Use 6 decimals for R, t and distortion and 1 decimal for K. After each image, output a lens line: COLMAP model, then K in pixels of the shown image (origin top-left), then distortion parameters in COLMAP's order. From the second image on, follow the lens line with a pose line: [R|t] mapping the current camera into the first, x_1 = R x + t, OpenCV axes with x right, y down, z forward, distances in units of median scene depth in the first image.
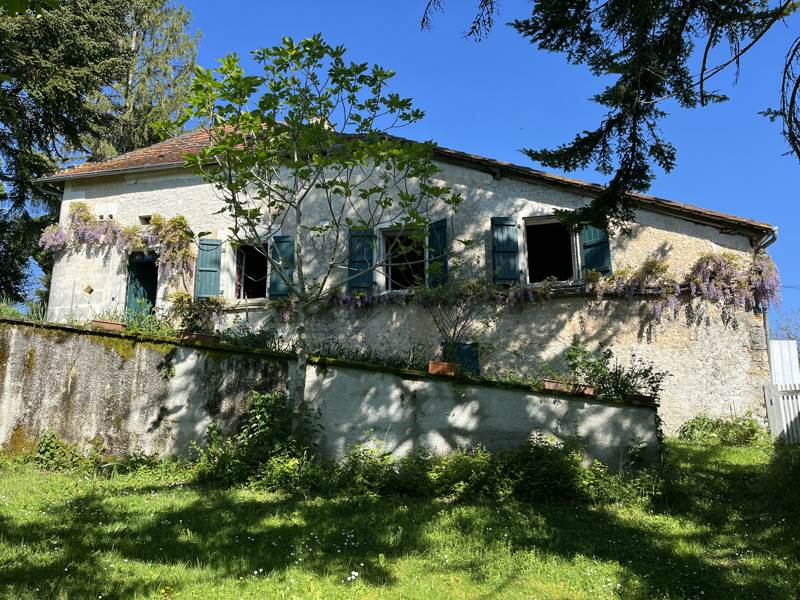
lens RADIAL K [[600.0, 0, 400.0], [0, 600.0, 300.0], [0, 0, 1]] dist [0.072918, -0.092371]
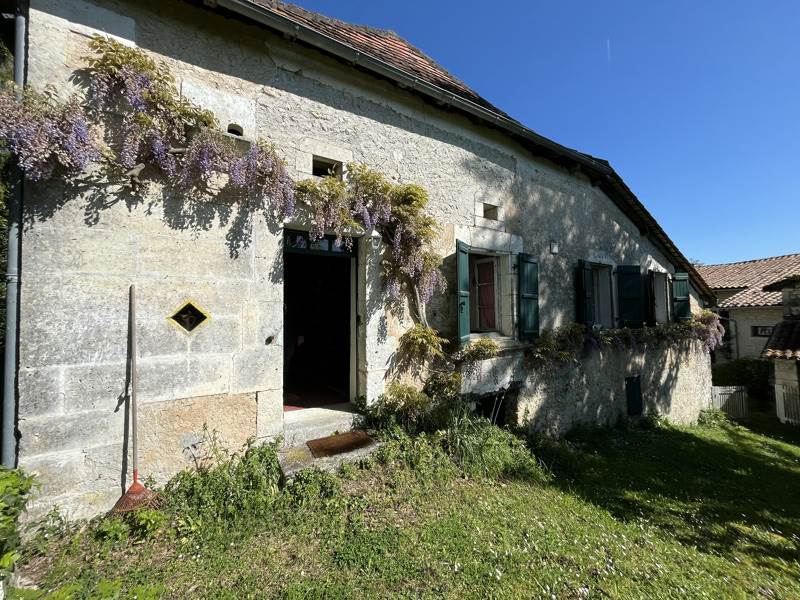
lens RADIAL K [[321.4, 0, 400.1], [0, 321.4, 301.8], [0, 0, 1]] dist [-0.002169, -0.000251]
pose [[0.704581, 0.017742, 0.709402, -0.560909], [-0.150714, 0.980622, 0.125164, -0.069699], [-0.693434, -0.195105, 0.693602, 0.769320]]
